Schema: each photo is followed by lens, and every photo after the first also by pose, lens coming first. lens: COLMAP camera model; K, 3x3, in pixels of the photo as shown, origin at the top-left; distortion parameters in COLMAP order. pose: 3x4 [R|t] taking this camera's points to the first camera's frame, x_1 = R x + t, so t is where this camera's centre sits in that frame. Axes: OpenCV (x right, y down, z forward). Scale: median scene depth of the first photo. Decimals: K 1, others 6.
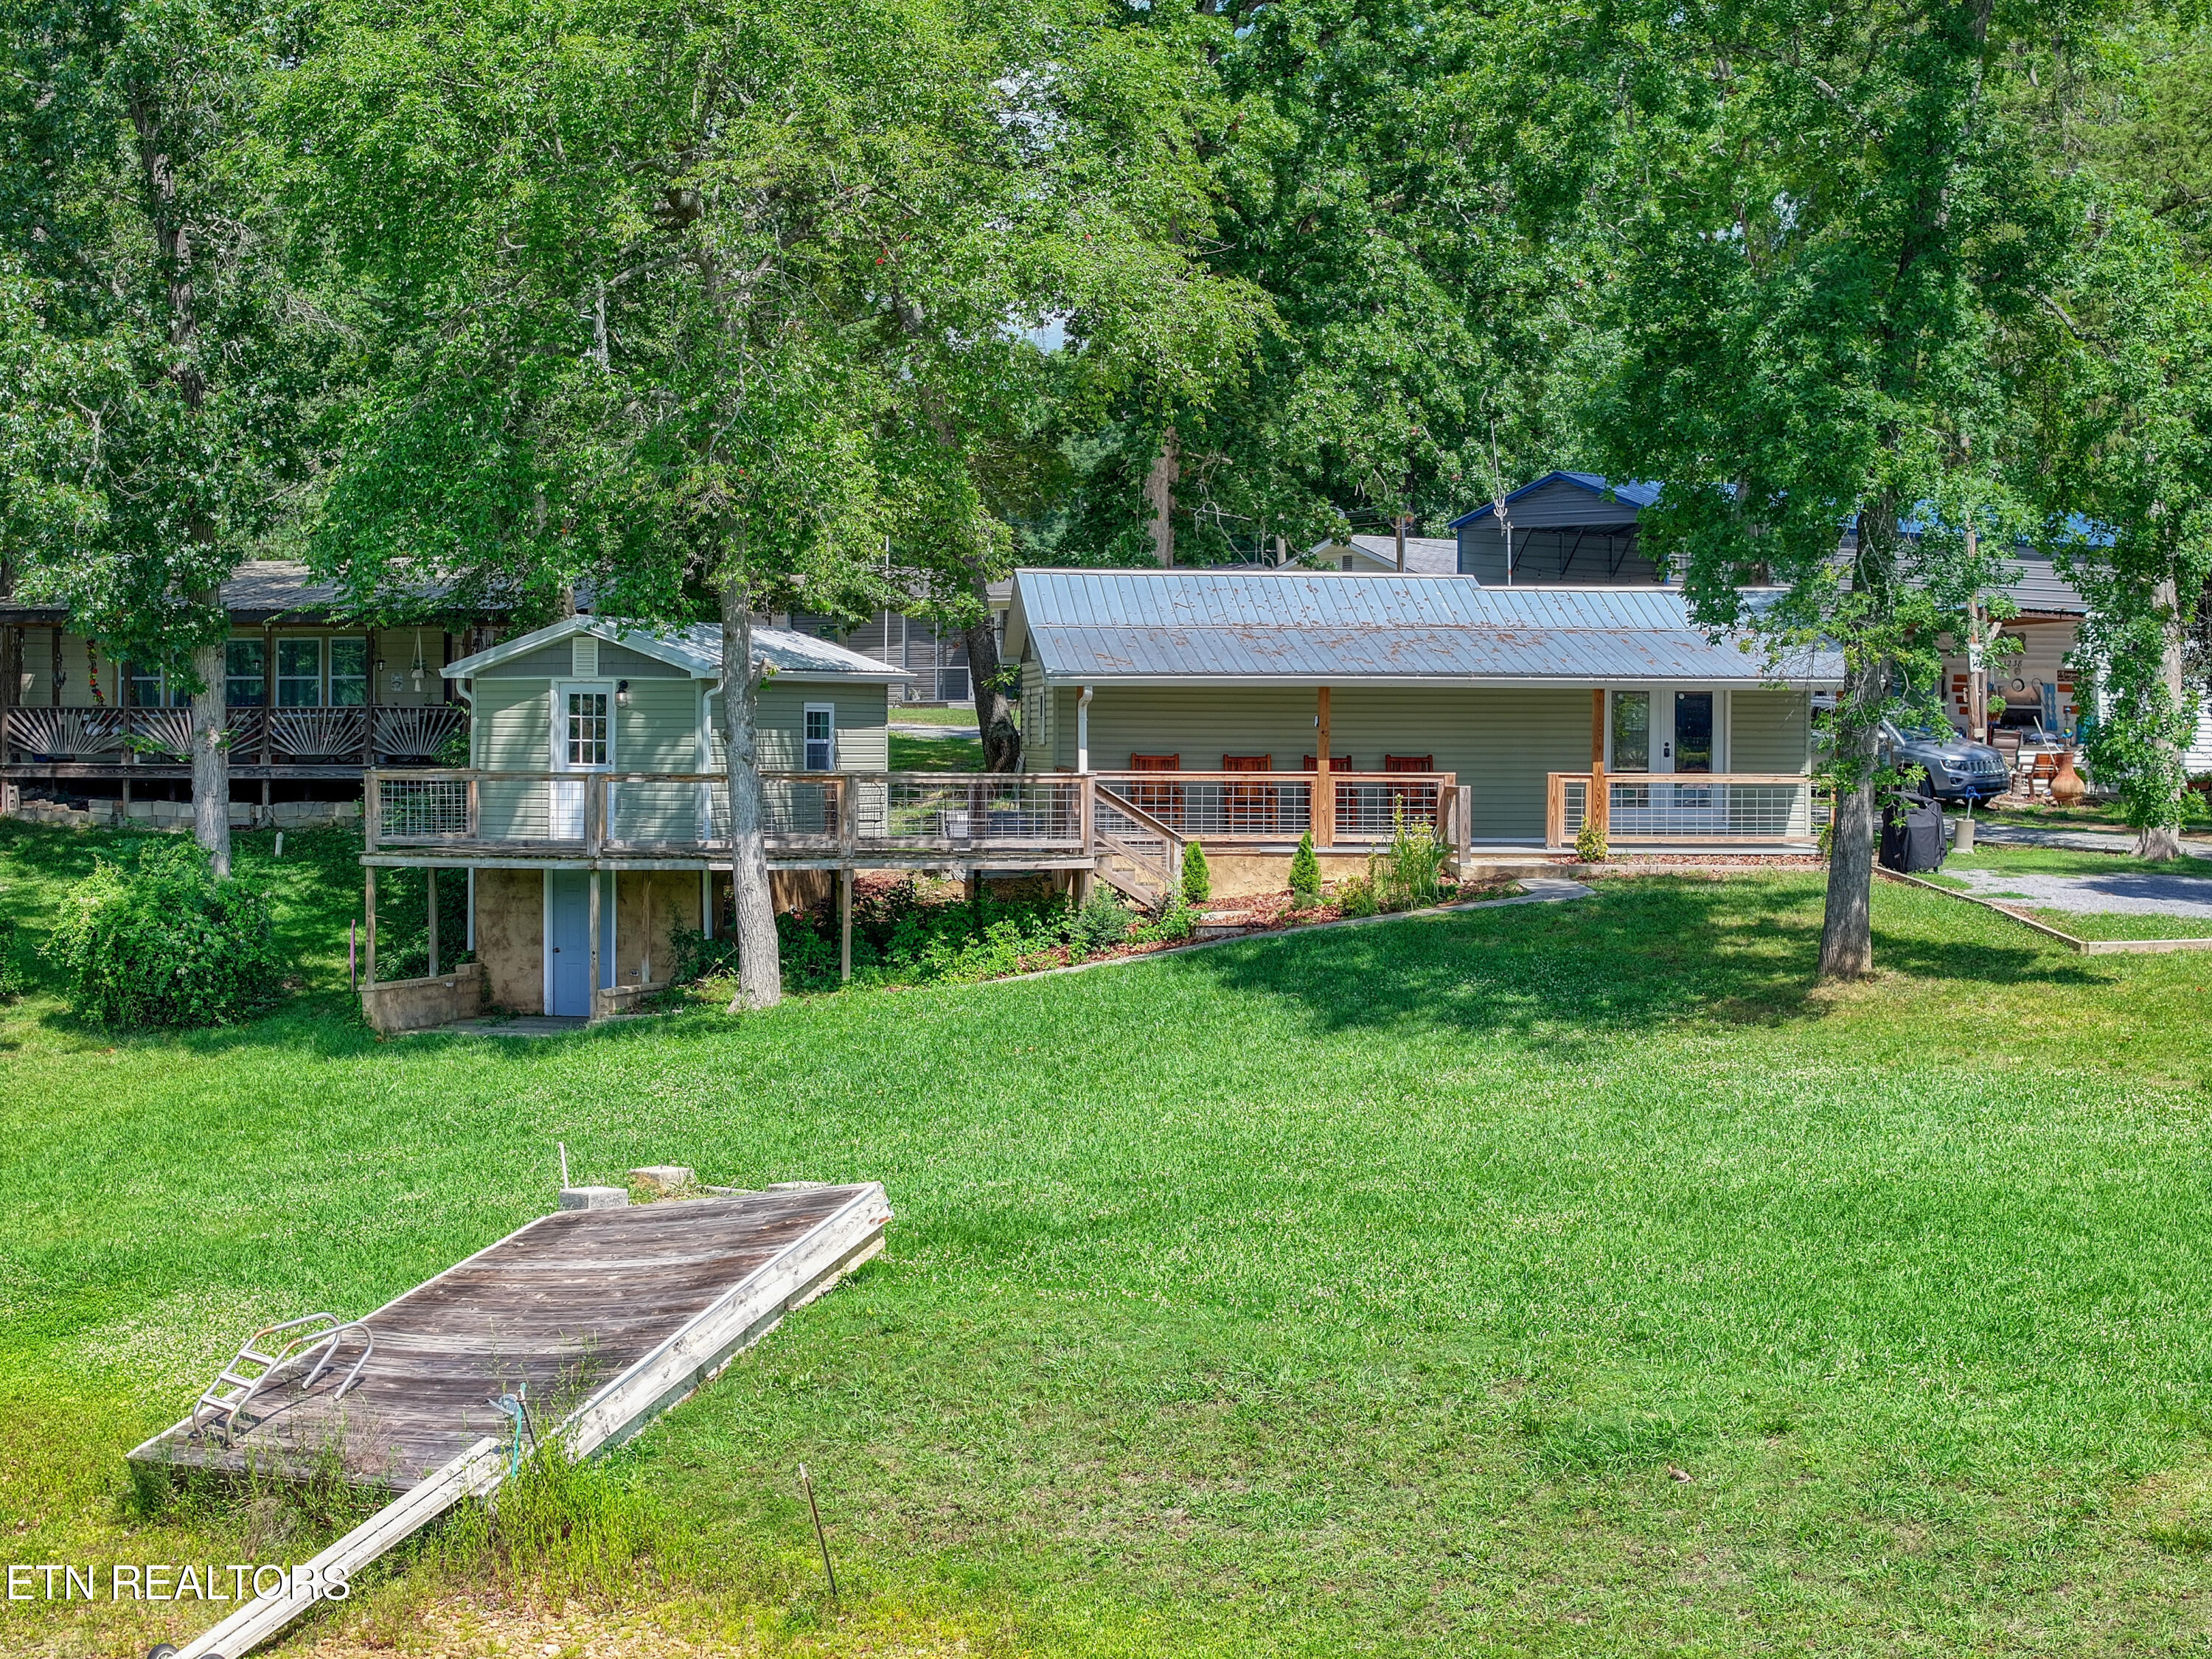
lens RADIAL K [[4517.5, 0, 1106.7], [0, 4517.5, 828.6], [0, 0, 1]] dist [-0.190023, 0.000000]
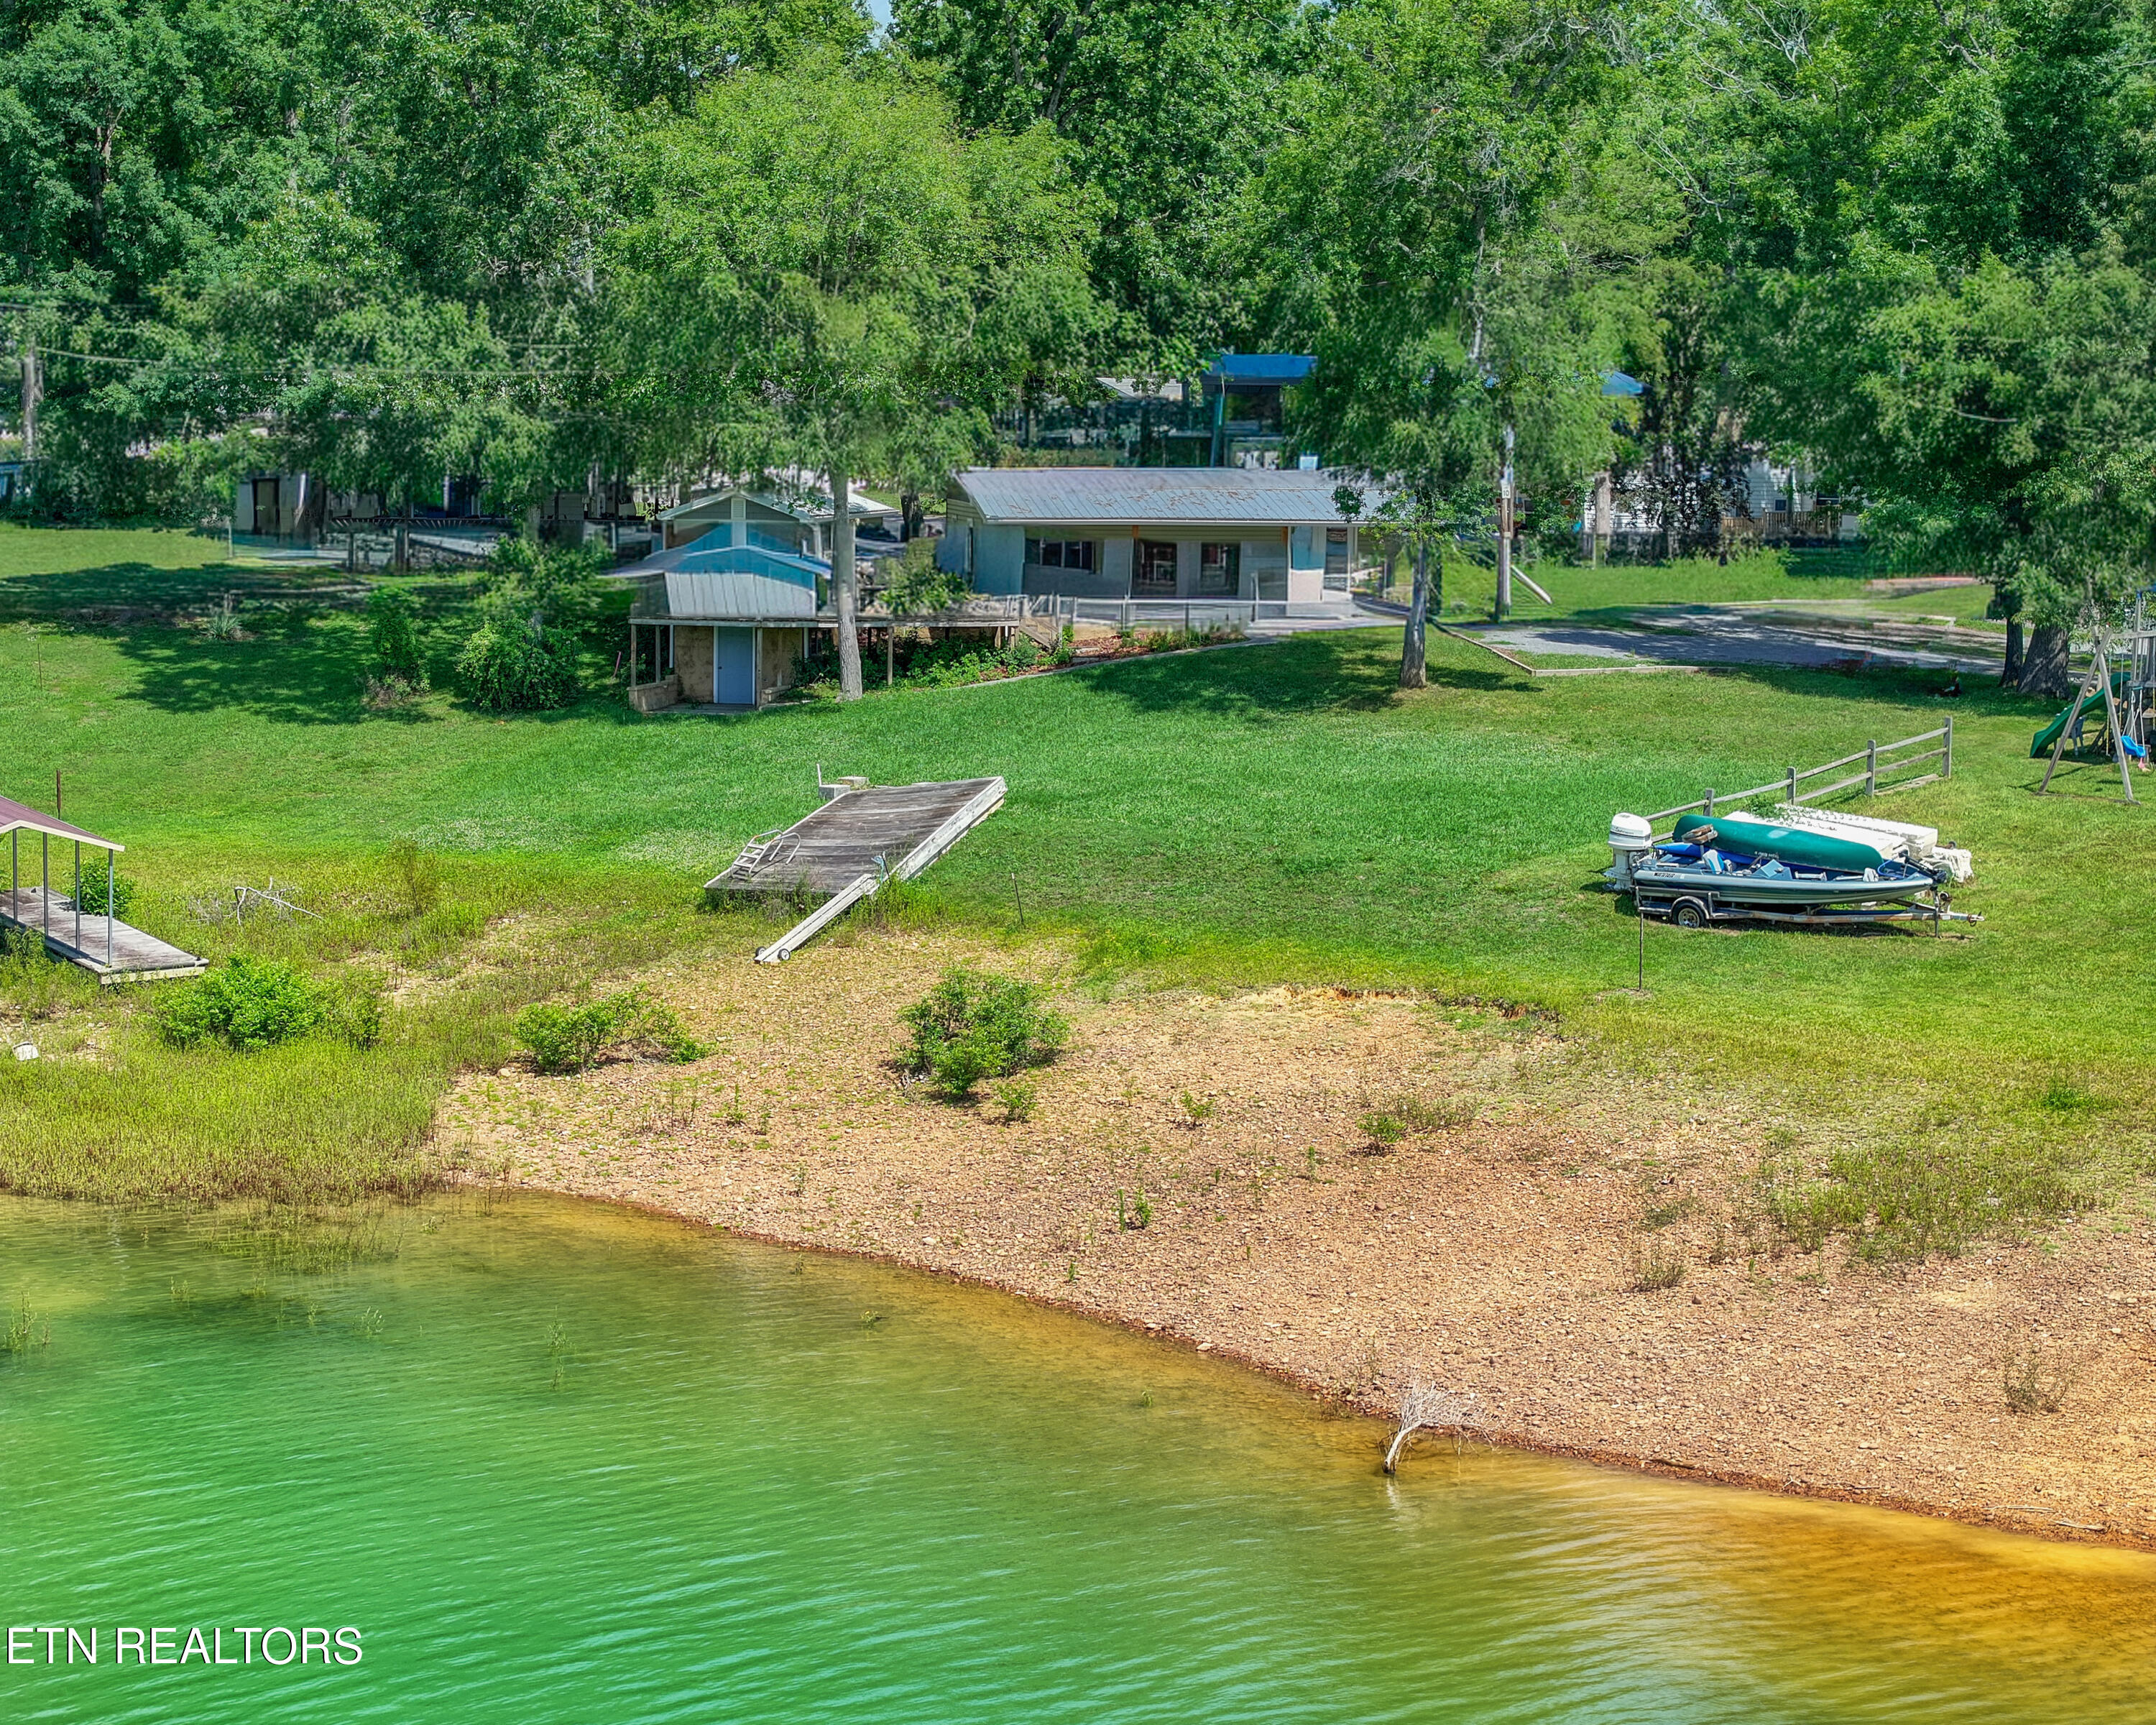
lens RADIAL K [[4783.3, 0, 1077.9], [0, 4783.3, 861.3], [0, 0, 1]] dist [-0.142690, 0.000000]
pose [[0.996875, -0.000251, 0.078997, -0.152362], [-0.005861, 0.997004, 0.077122, -0.052997], [-0.078780, -0.077344, 0.993887, -1.112948]]
